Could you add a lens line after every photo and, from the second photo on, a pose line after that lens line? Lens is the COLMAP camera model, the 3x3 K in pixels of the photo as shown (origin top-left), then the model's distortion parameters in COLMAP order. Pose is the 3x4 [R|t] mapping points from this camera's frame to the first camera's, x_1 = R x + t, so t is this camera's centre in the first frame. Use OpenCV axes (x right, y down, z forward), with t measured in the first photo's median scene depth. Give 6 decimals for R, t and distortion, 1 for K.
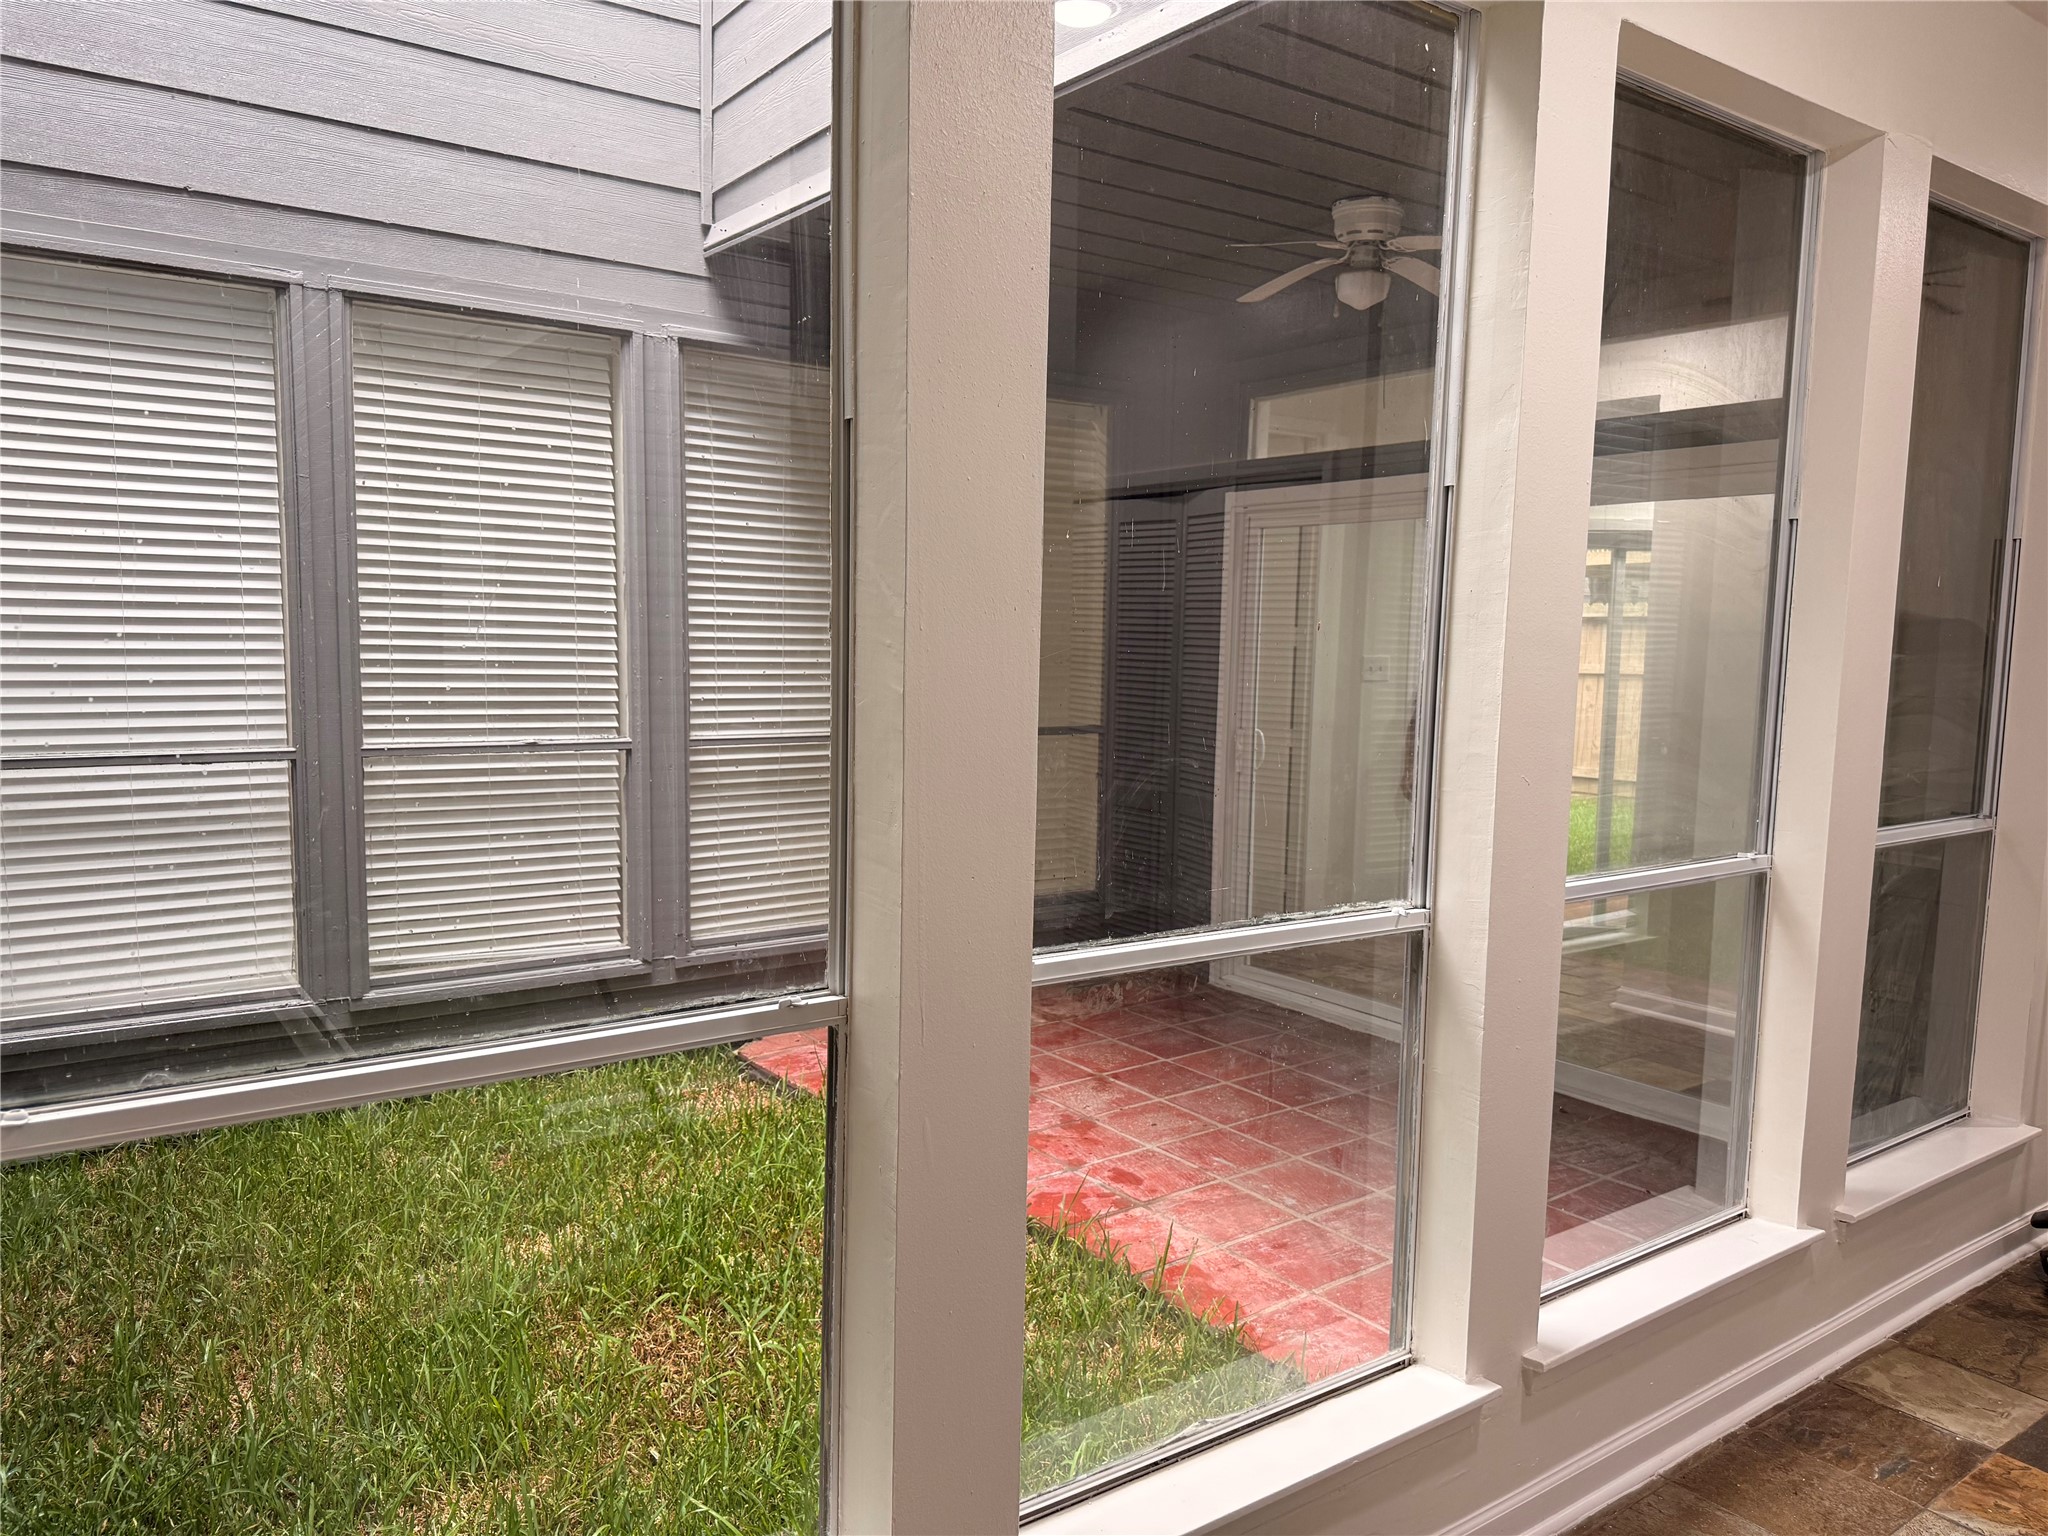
lens RADIAL K [[1430.5, 0, 1024.0], [0, 1430.5, 768.0], [0, 0, 1]] dist [0.194301, 0.000060]
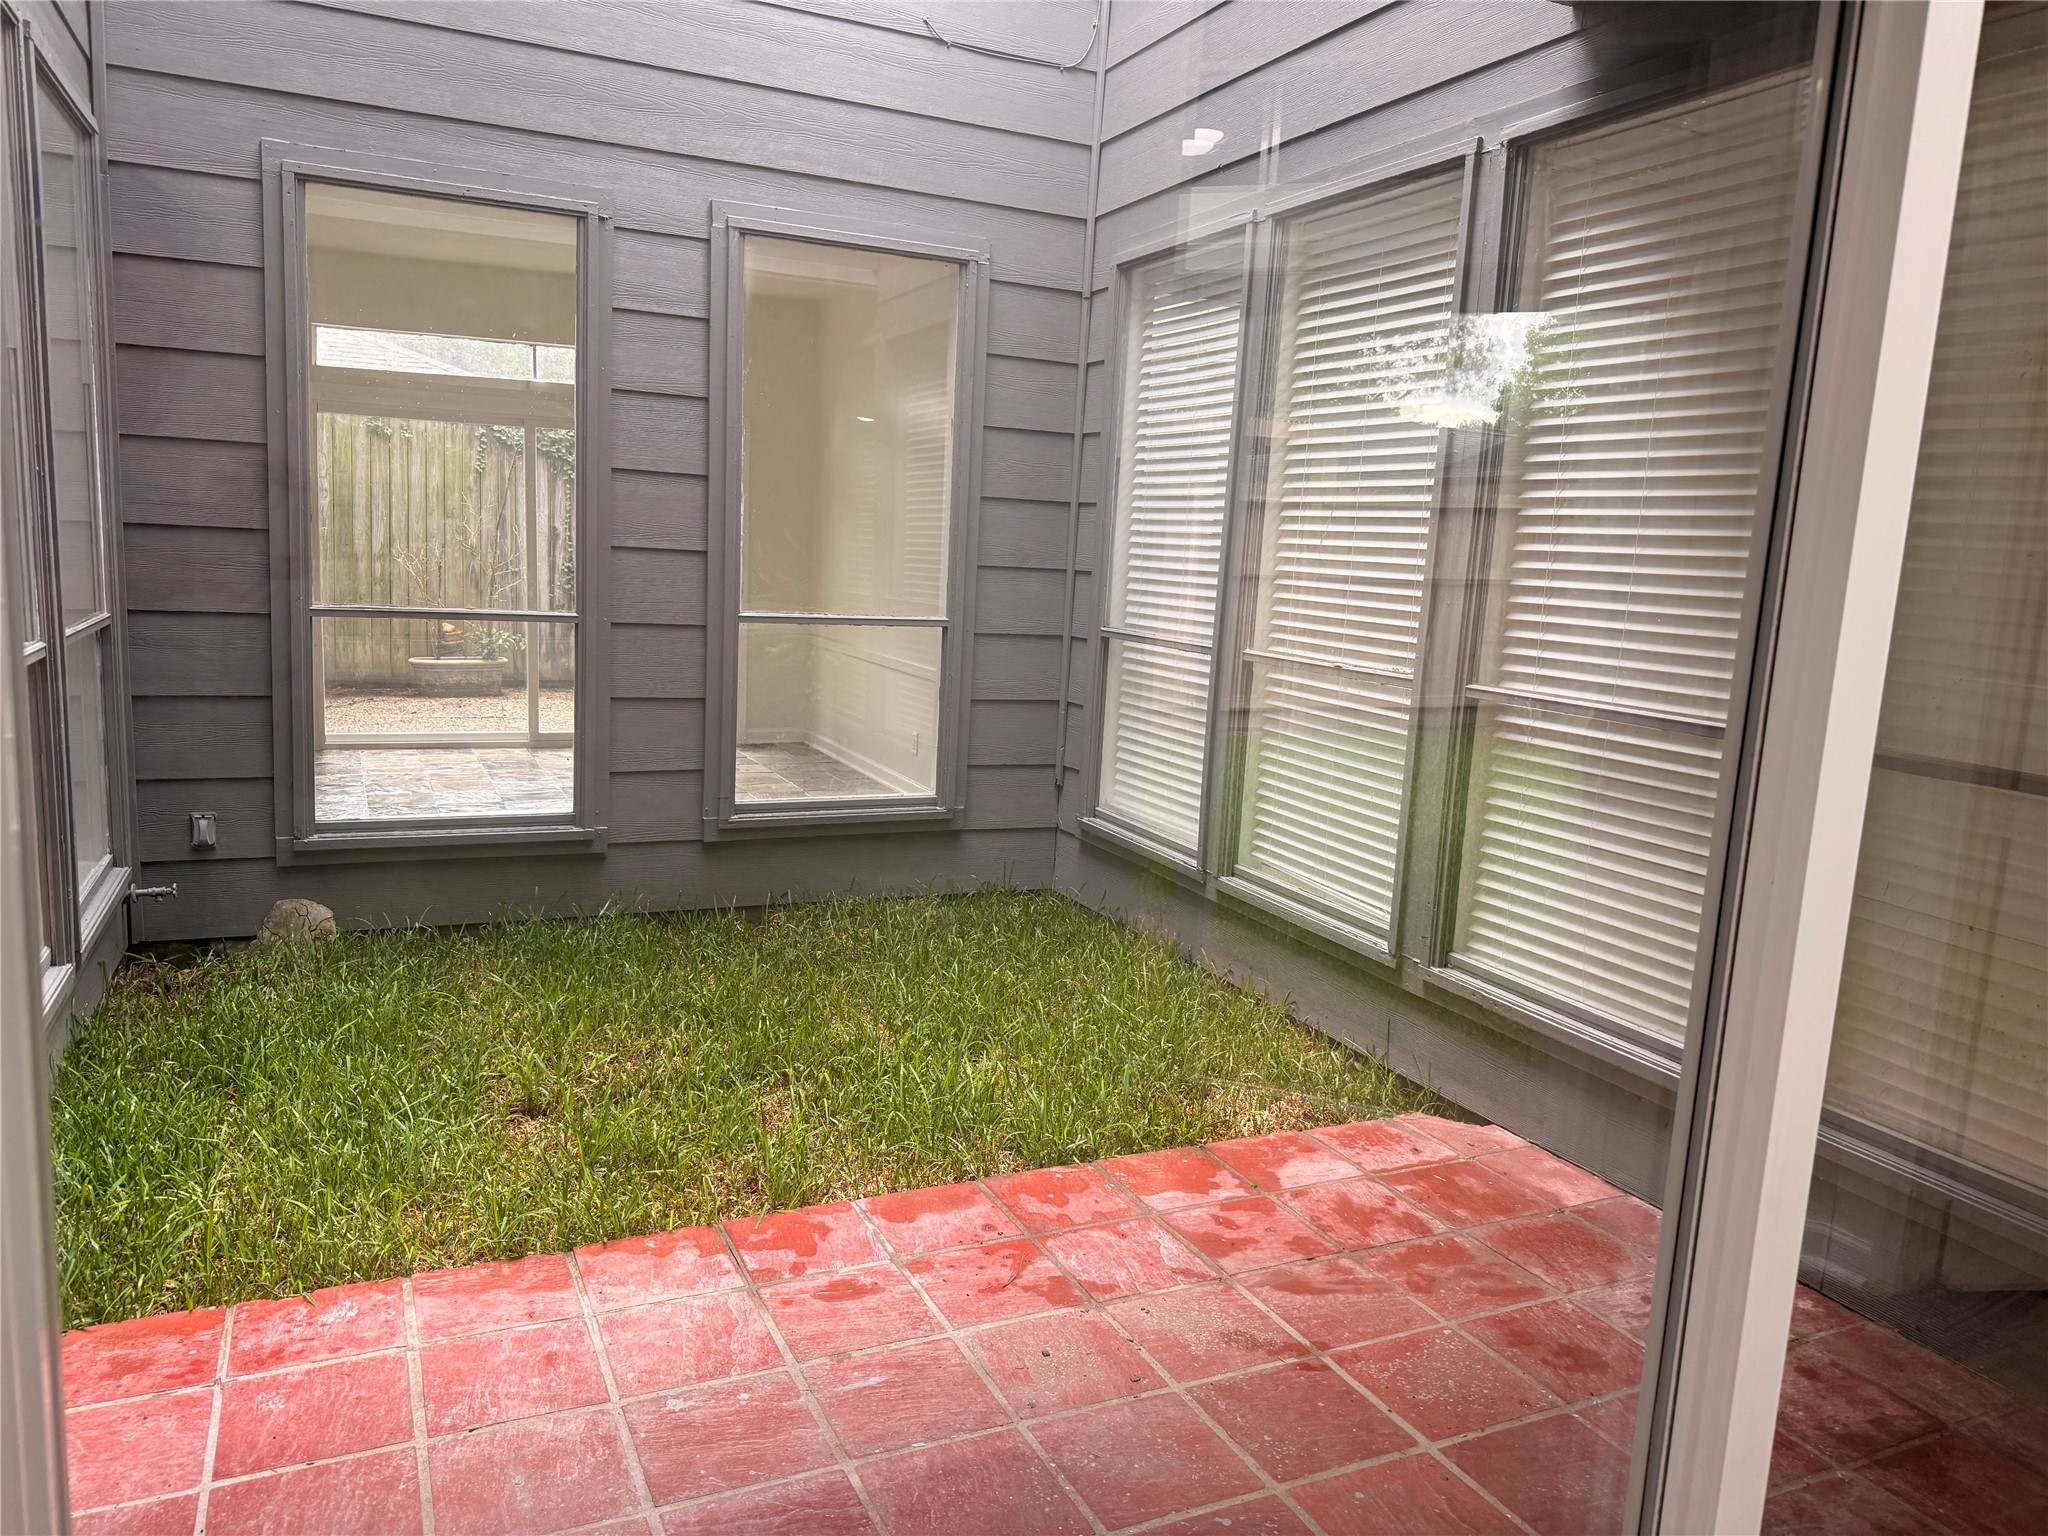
lens RADIAL K [[1436.5, 0, 1024.0], [0, 1436.5, 768.0], [0, 0, 1]] dist [0.002747, 0.000299]
pose [[-0.183522, 0.124471, -0.975103, 0.618981], [-0.155654, 0.975757, 0.153850, -0.066183], [0.970614, 0.180014, -0.159699, 1.045138]]
